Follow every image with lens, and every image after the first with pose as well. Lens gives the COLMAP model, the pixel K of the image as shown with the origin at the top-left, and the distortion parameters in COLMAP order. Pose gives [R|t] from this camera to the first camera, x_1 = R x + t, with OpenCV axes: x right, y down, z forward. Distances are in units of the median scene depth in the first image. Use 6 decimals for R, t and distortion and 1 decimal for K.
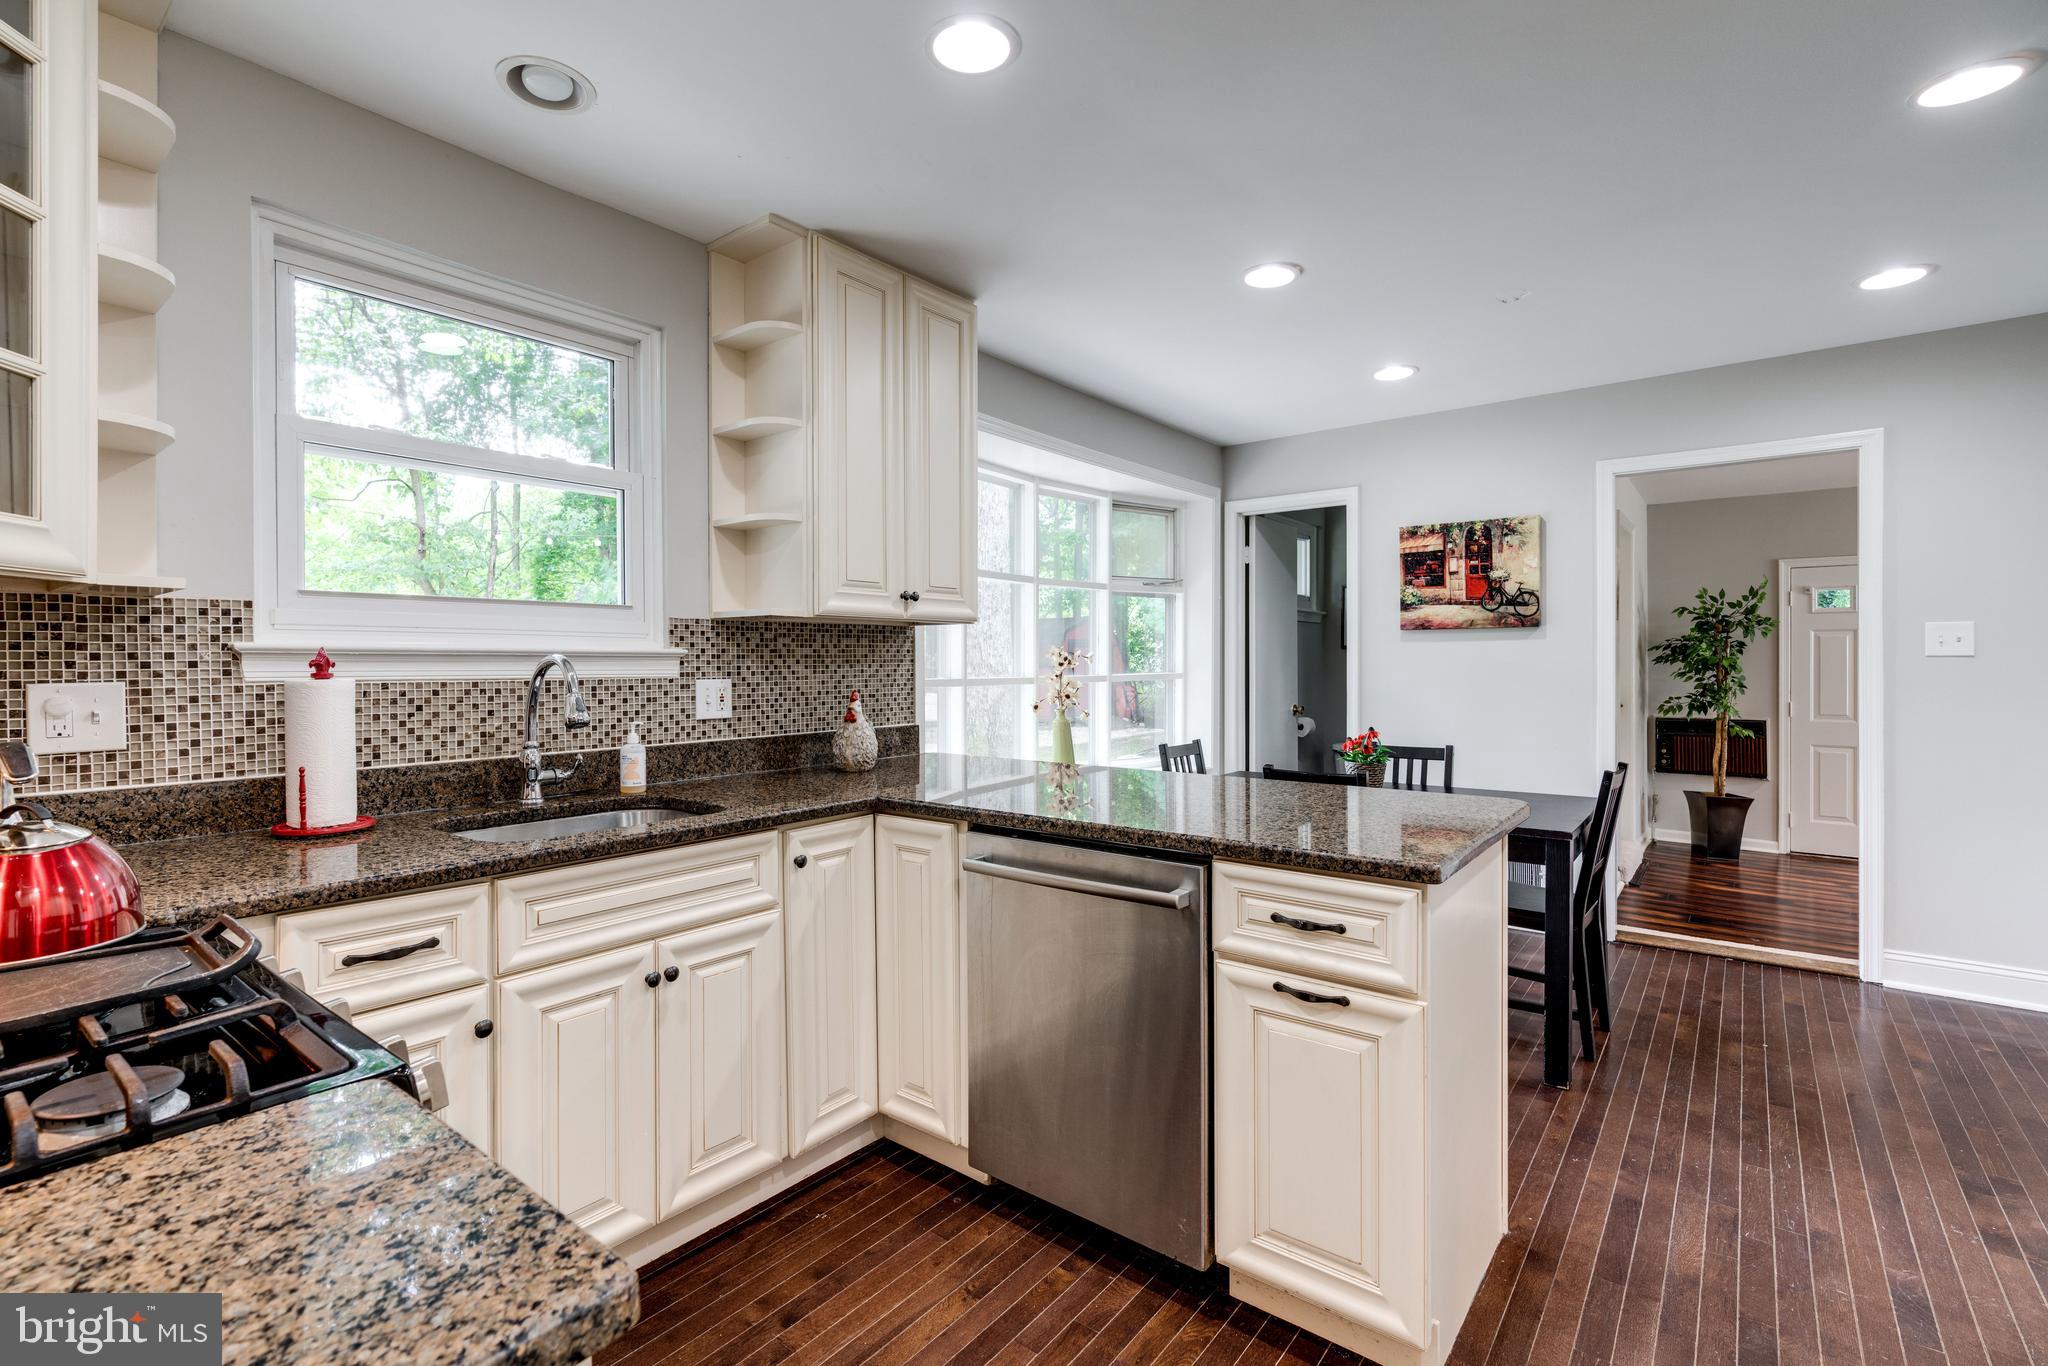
lens RADIAL K [[928.0, 0, 1003.7], [0, 928.0, 664.8], [0, 0, 1]] dist [-0.002265, 0.001092]
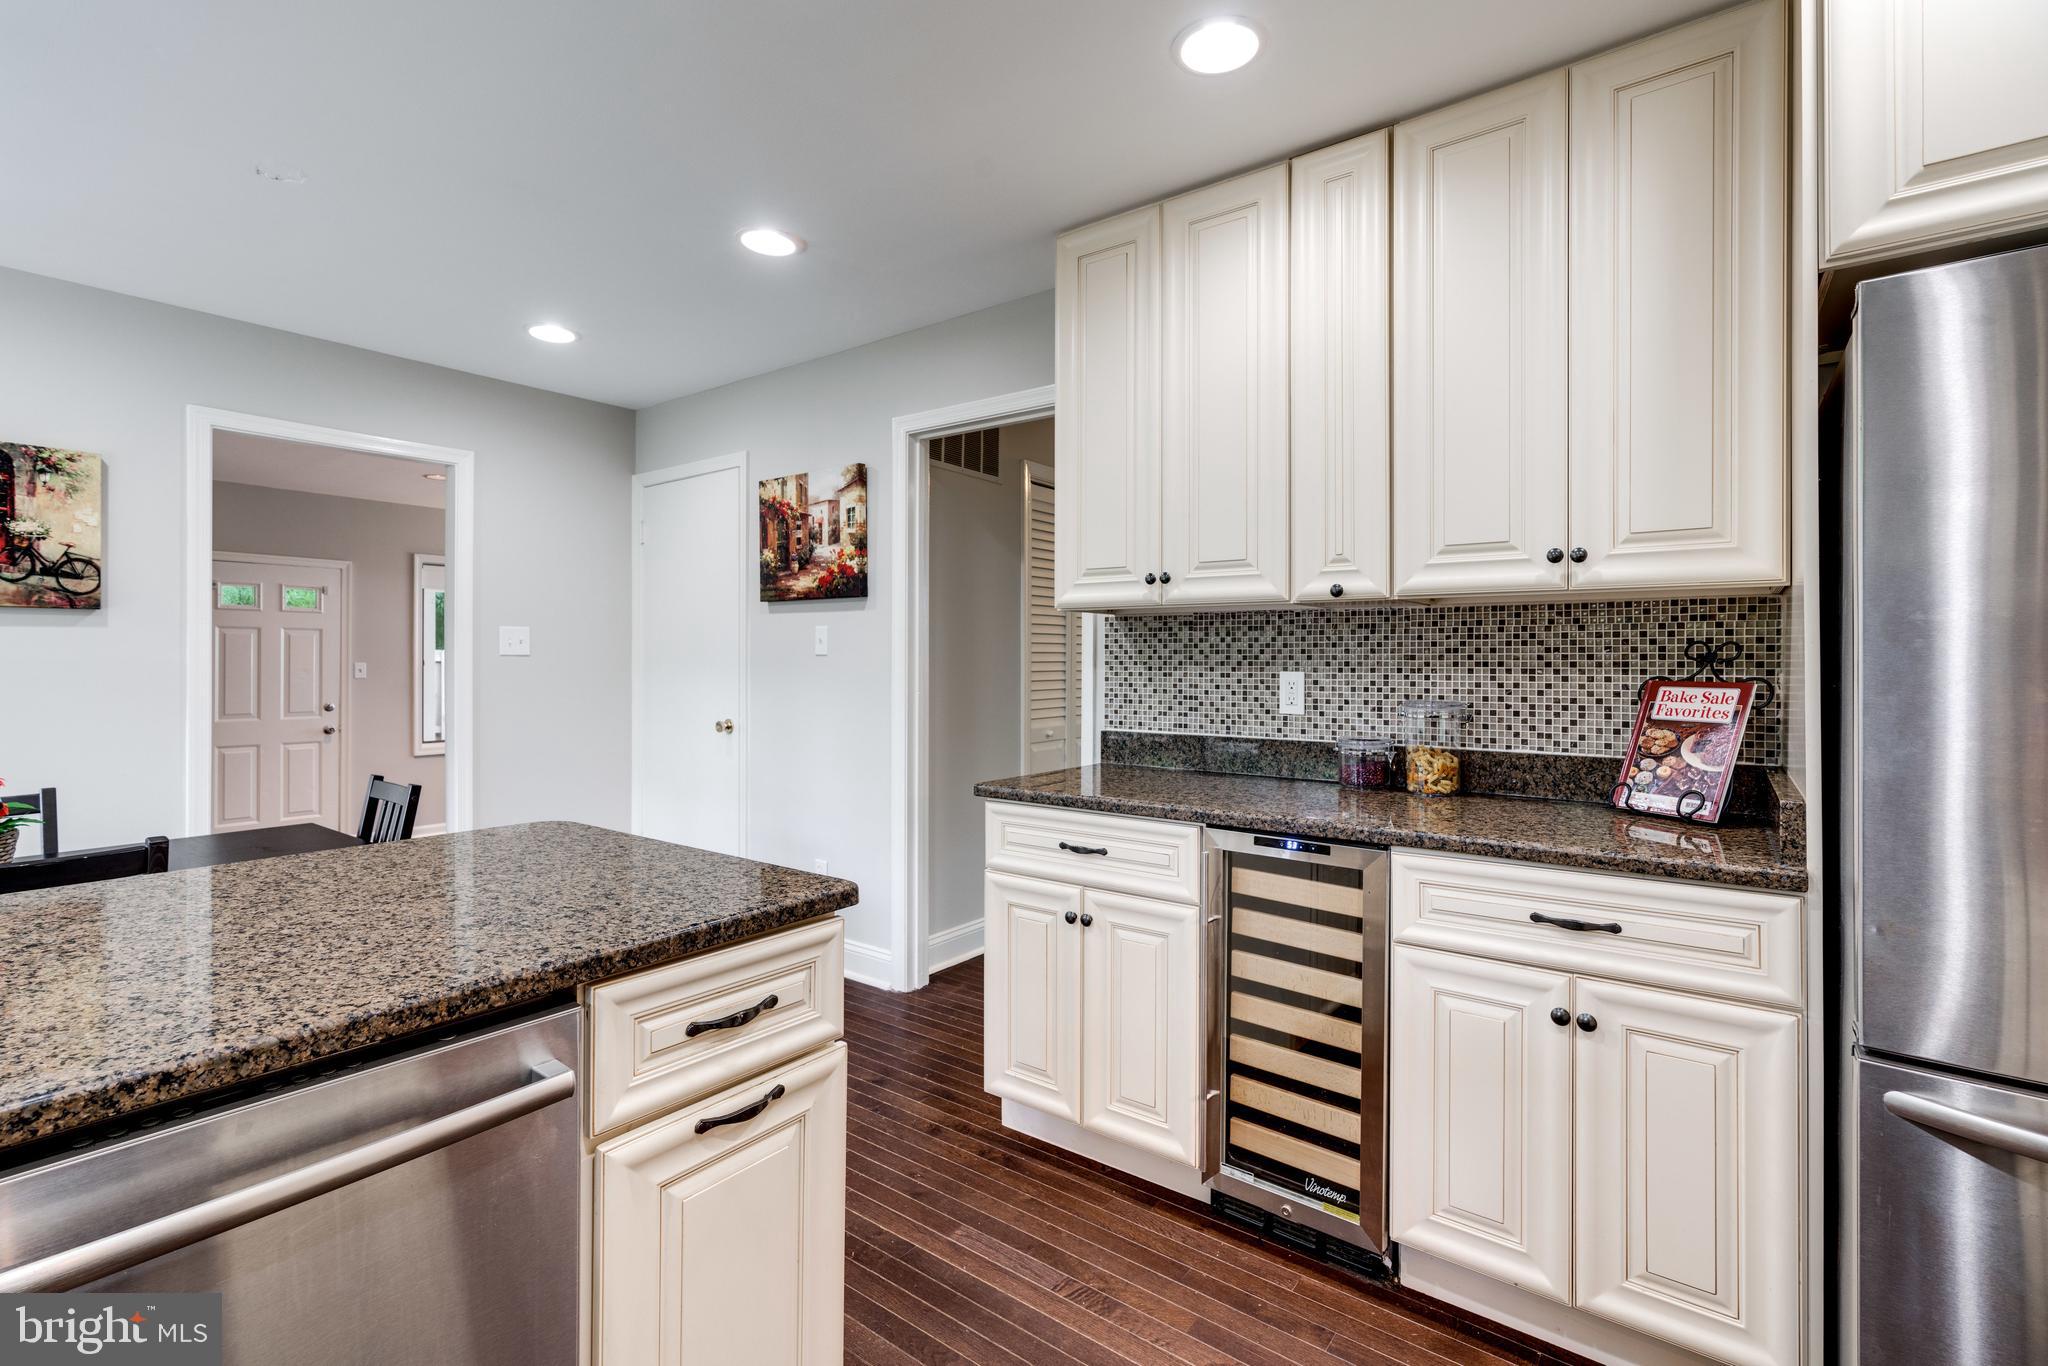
lens RADIAL K [[928.0, 0, 1017.3], [0, 928.0, 658.7], [0, 0, 1]] dist [-0.002265, 0.001092]
pose [[-0.029965, 0.005050, 0.999538, -0.158257], [-0.000006, 0.999987, -0.005052, 0.000534], [-0.999551, -0.000157, -0.029965, 0.307333]]
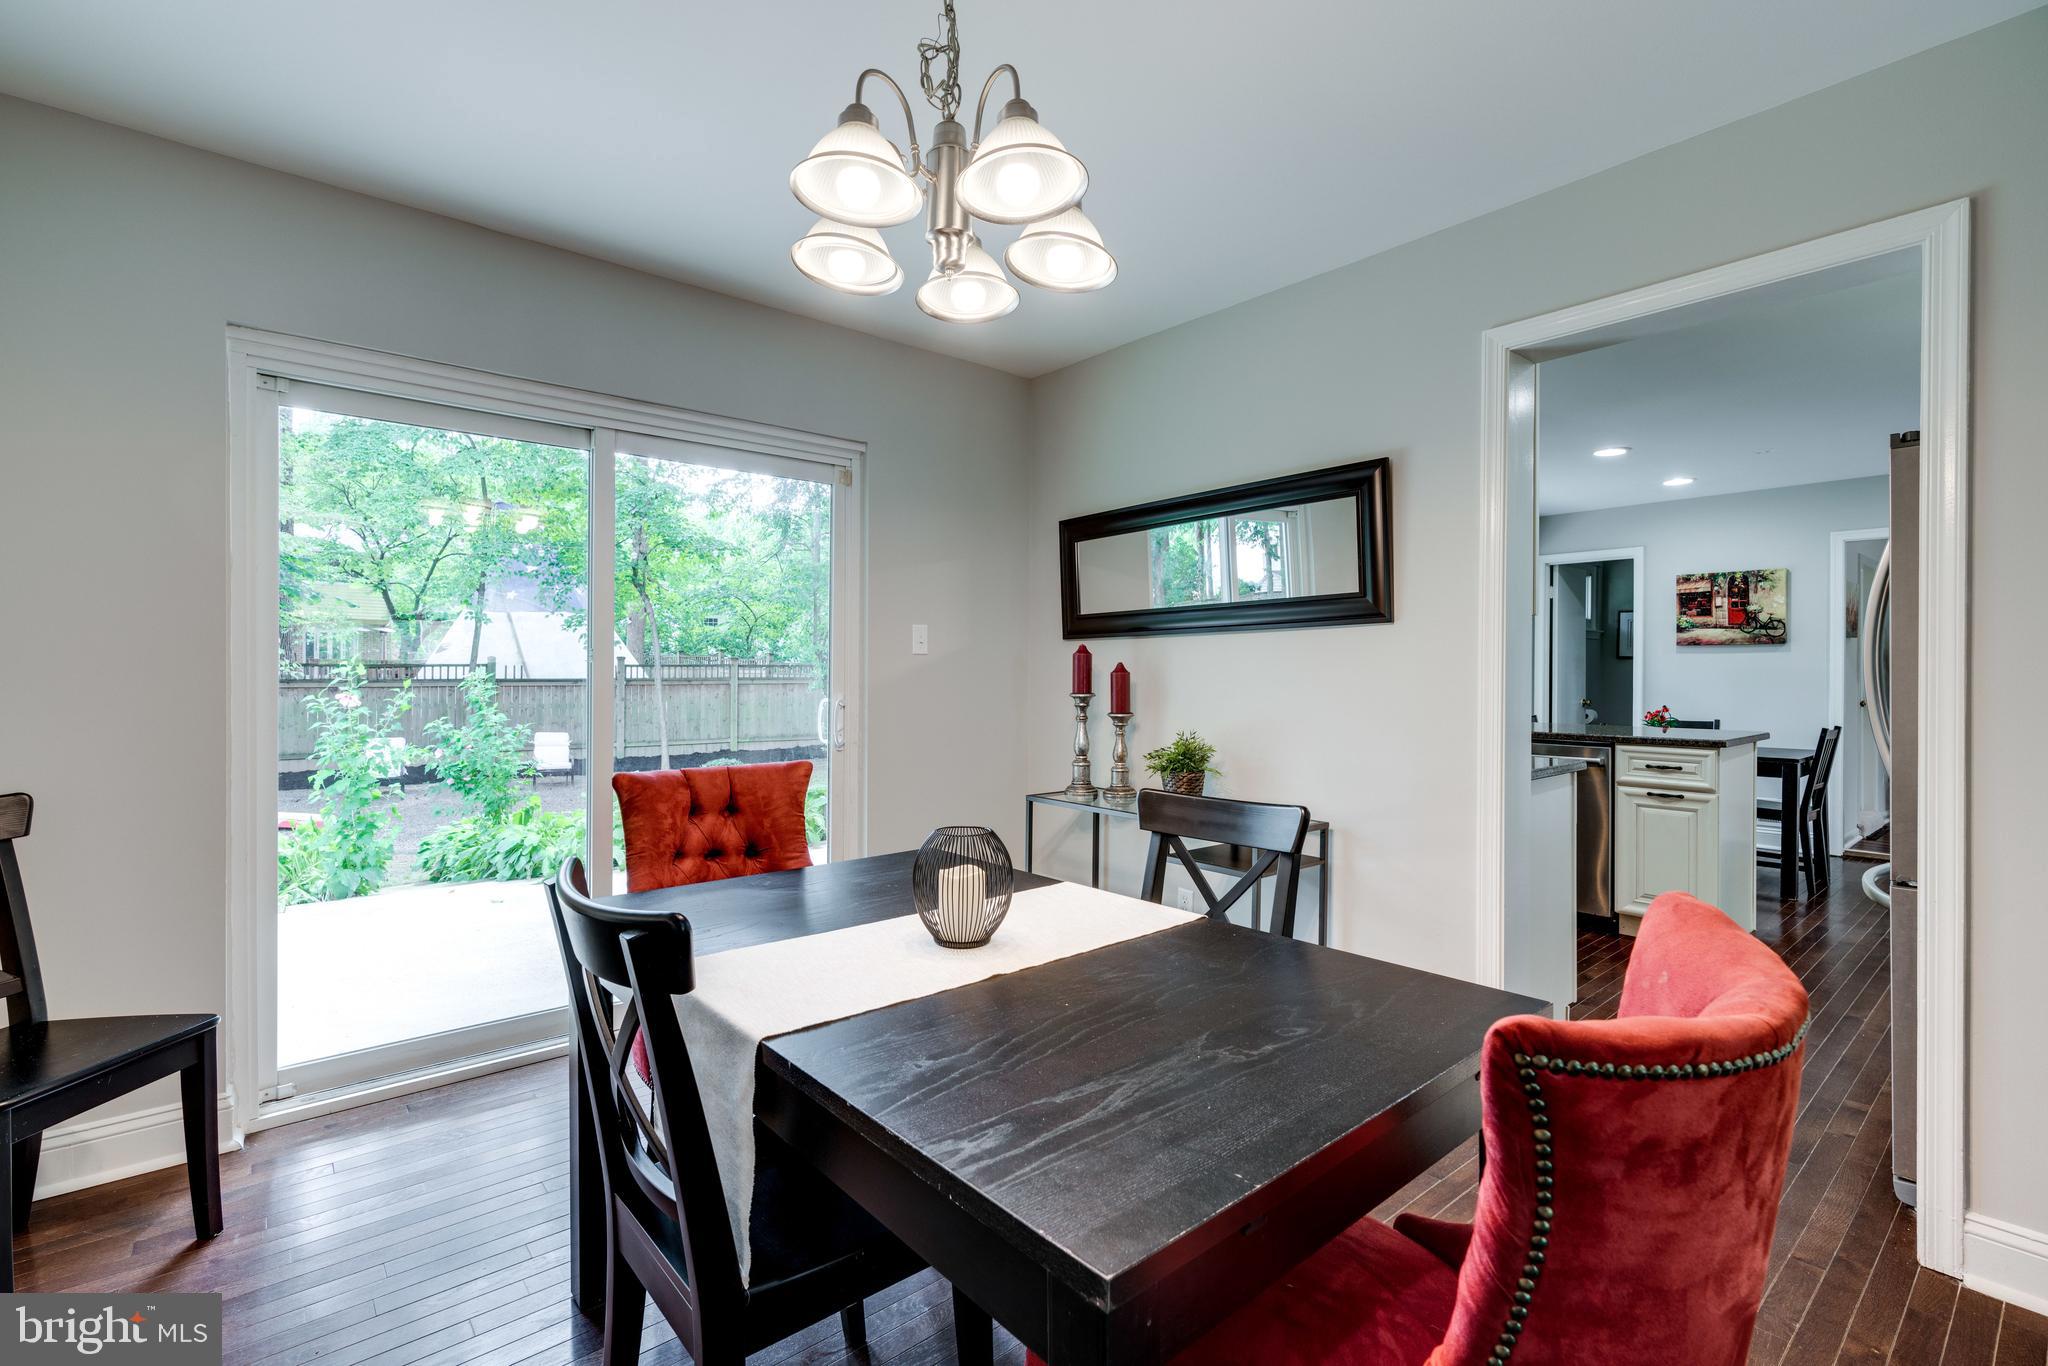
lens RADIAL K [[928.0, 0, 975.2], [0, 928.0, 683.8], [0, 0, 1]] dist [-0.002265, 0.001092]
pose [[0.978442, 0.007056, -0.206403, -0.374109], [-0.005129, 0.999938, 0.009867, 0.014827], [0.206460, -0.008596, 0.978417, -0.701280]]
